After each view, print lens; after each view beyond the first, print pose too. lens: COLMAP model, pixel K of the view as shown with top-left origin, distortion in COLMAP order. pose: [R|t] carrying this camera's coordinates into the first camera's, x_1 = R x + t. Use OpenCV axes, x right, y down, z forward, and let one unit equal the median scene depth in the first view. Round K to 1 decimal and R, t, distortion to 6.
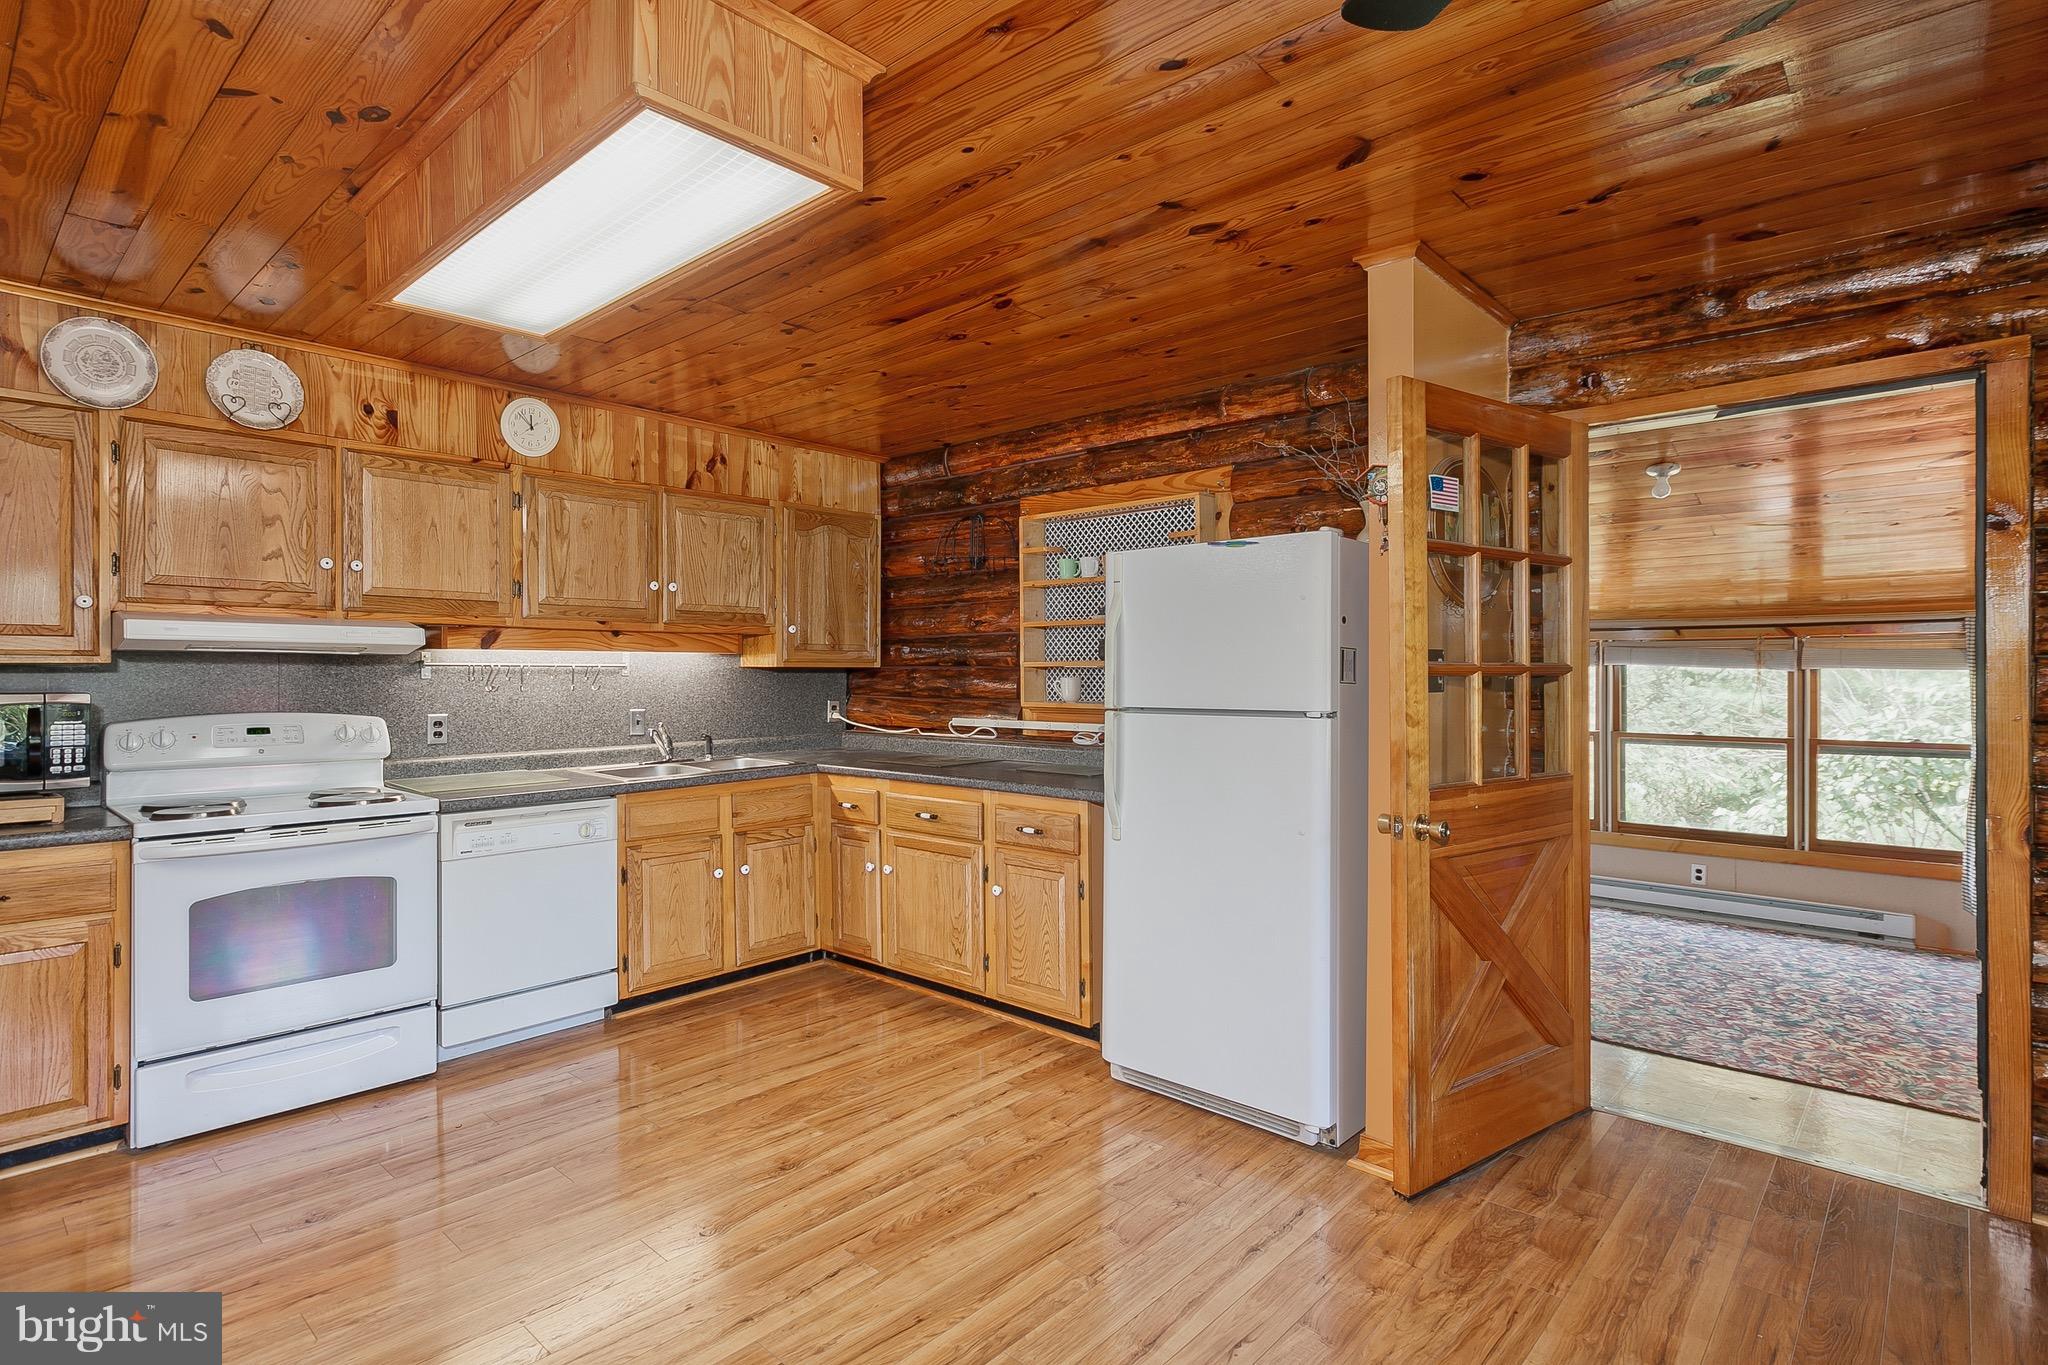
lens RADIAL K [[1026.8, 0, 1017.3], [0, 1026.8, 674.9], [0, 0, 1]] dist [-0.001976, -0.000804]
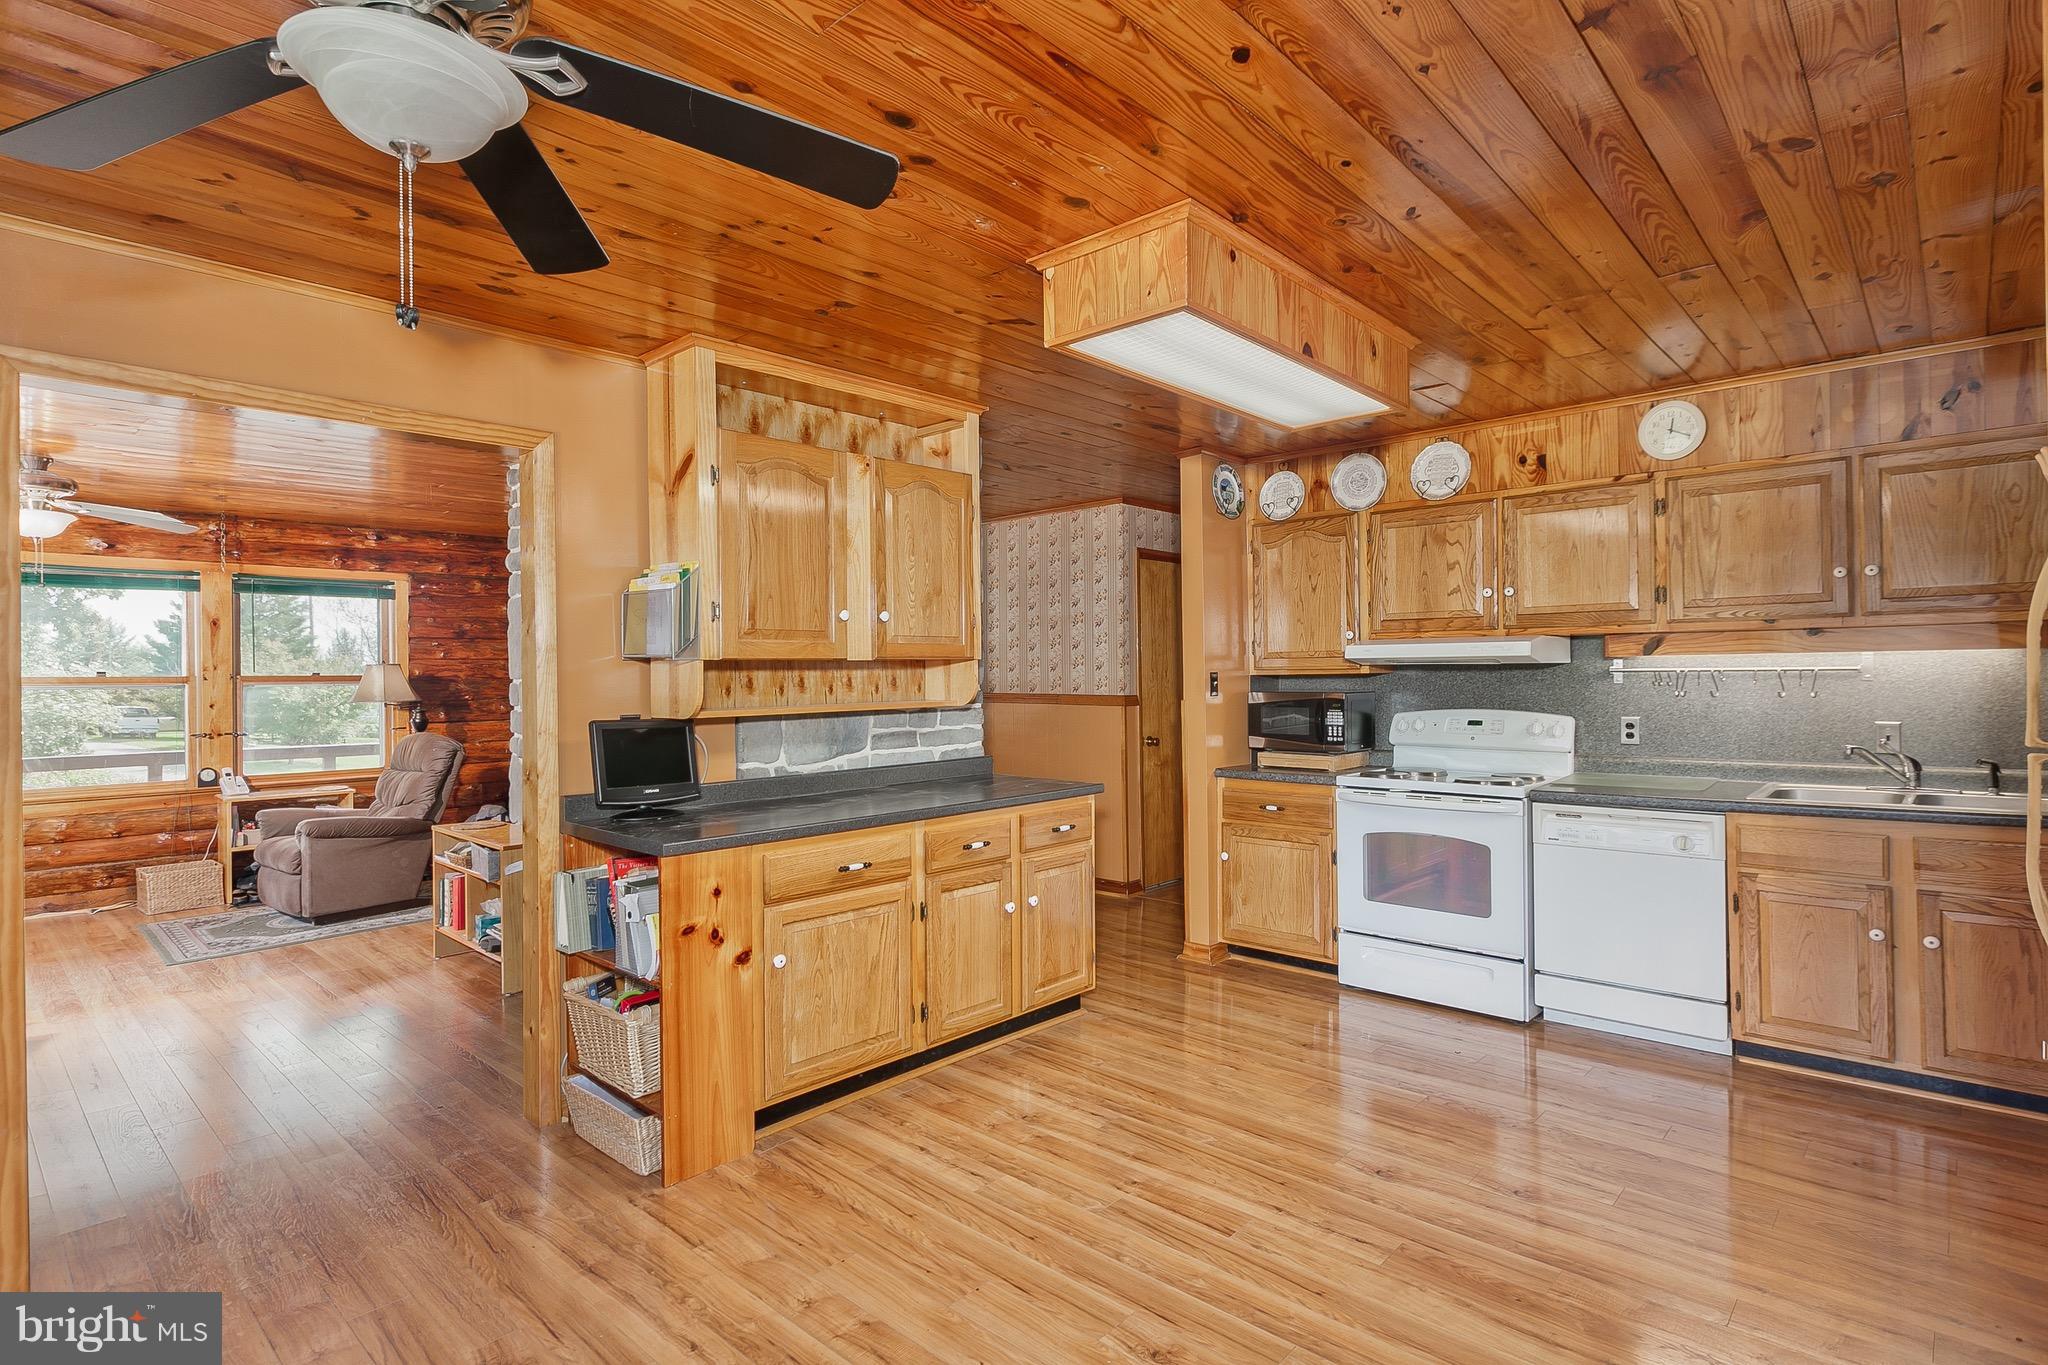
lens RADIAL K [[1026.8, 0, 1016.9], [0, 1026.8, 678.3], [0, 0, 1]] dist [-0.001976, -0.000804]
pose [[-0.005533, 0.001149, -0.999984, 0.578477], [0.006932, 0.999975, 0.001111, -0.008418], [0.999961, -0.006926, -0.005541, 0.414326]]
